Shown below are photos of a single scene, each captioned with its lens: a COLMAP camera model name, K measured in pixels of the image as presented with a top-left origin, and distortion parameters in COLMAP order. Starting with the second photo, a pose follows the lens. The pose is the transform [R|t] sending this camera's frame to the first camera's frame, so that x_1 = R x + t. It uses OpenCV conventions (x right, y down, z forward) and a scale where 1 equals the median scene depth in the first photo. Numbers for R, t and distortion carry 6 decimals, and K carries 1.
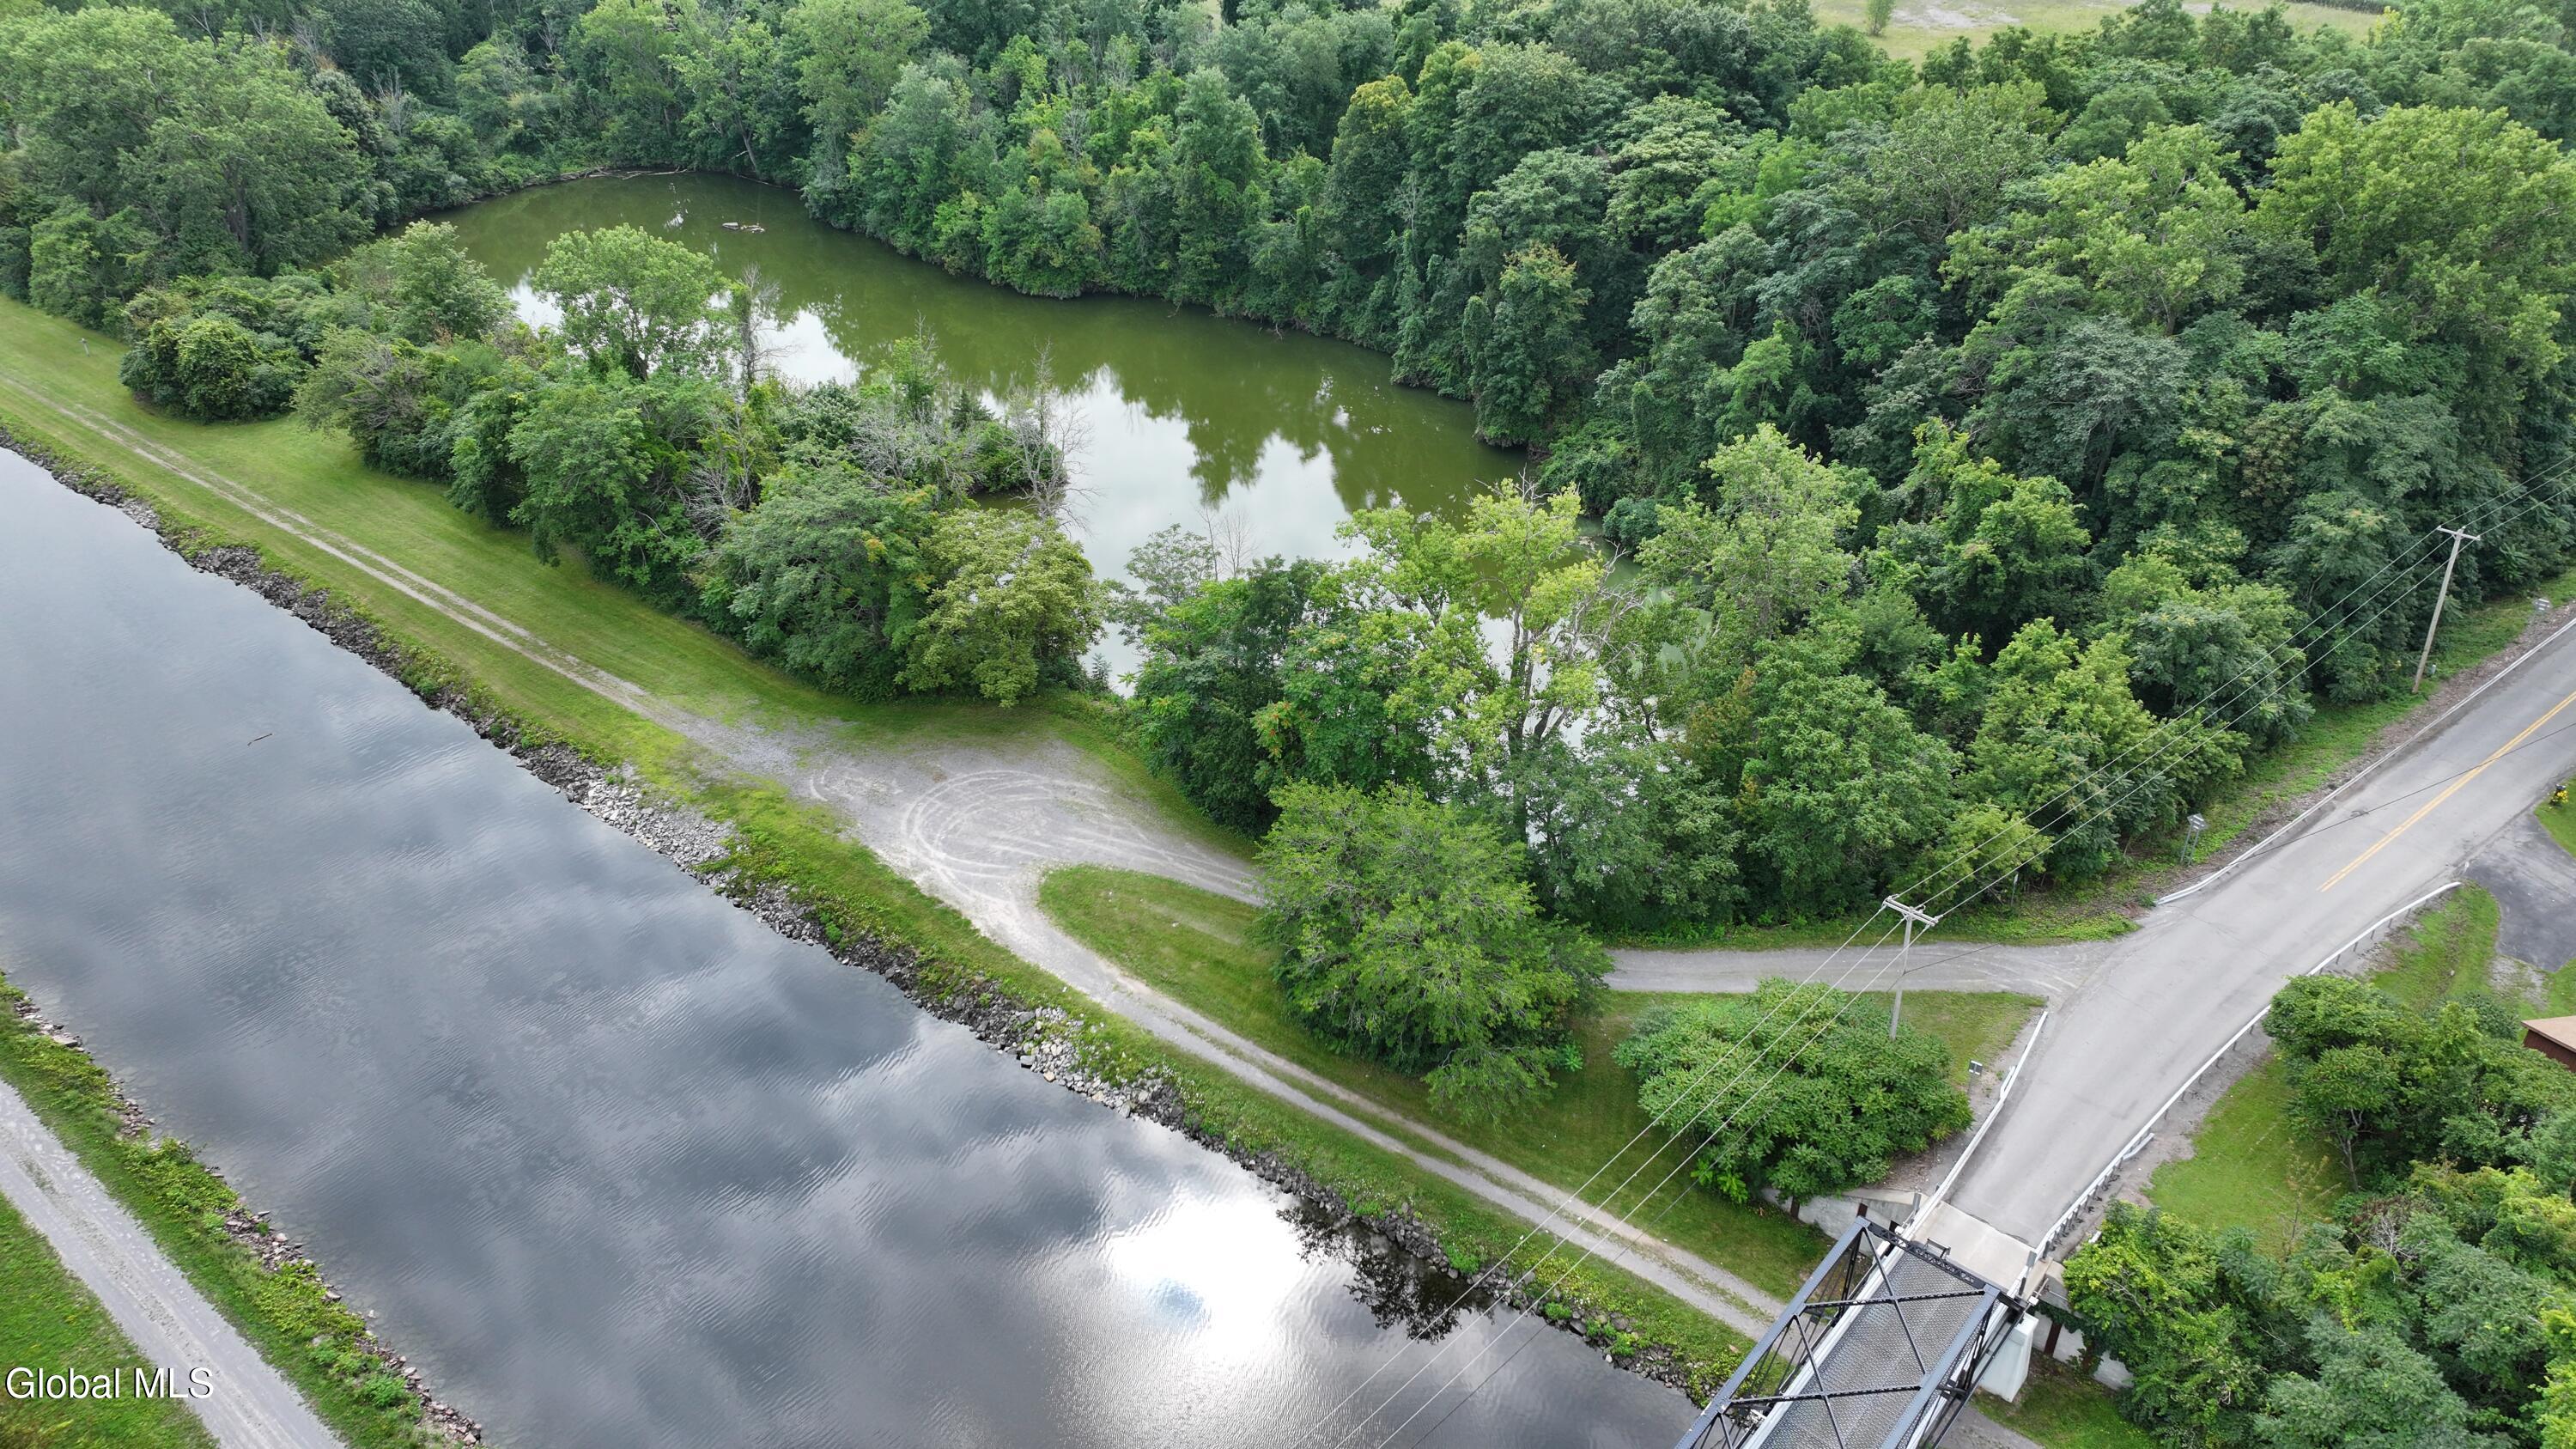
lens RADIAL K [[1784.9, 0, 1291.5], [0, 1784.9, 727.3], [0, 0, 1]] dist [0.004968, 0.002191]
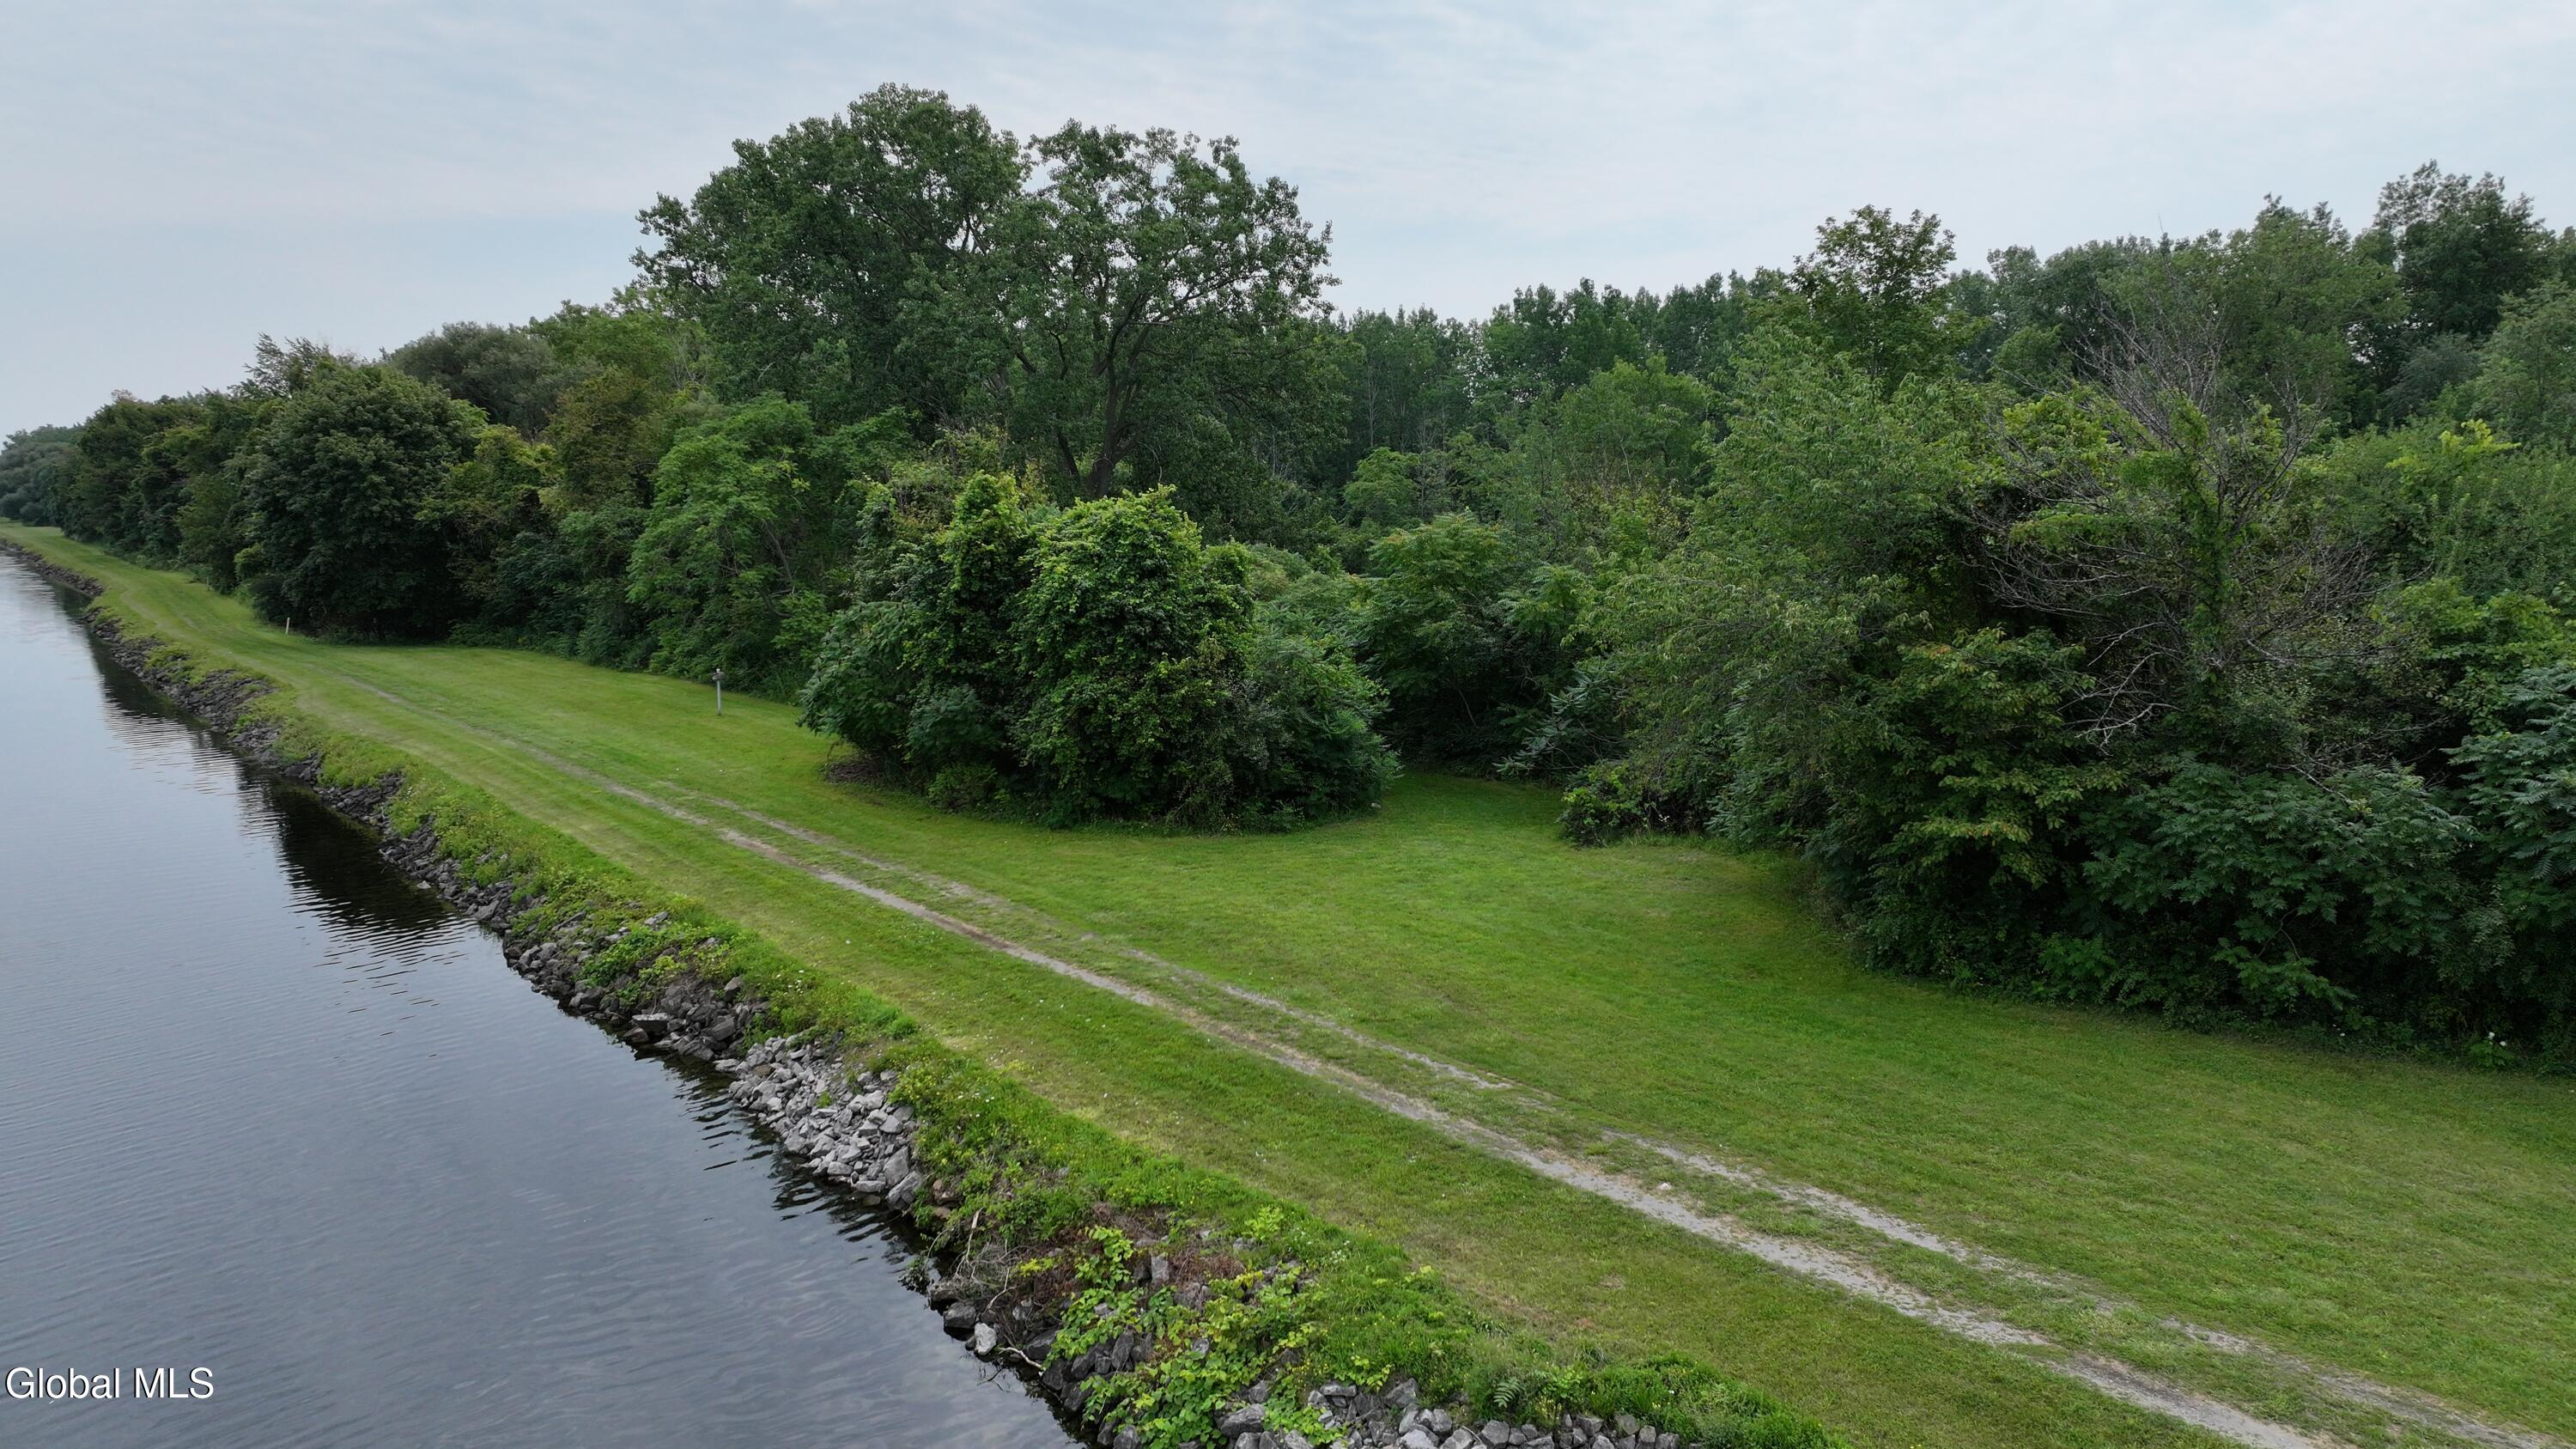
lens RADIAL K [[1784.9, 0, 1288.3], [0, 1784.9, 722.3], [0, 0, 1]] dist [0.004968, 0.002191]
pose [[0.966635, 0.024959, -0.254938, -0.531634], [-0.127153, 0.910723, -0.392958, -0.086087], [0.222370, 0.412264, 0.883510, 0.802277]]
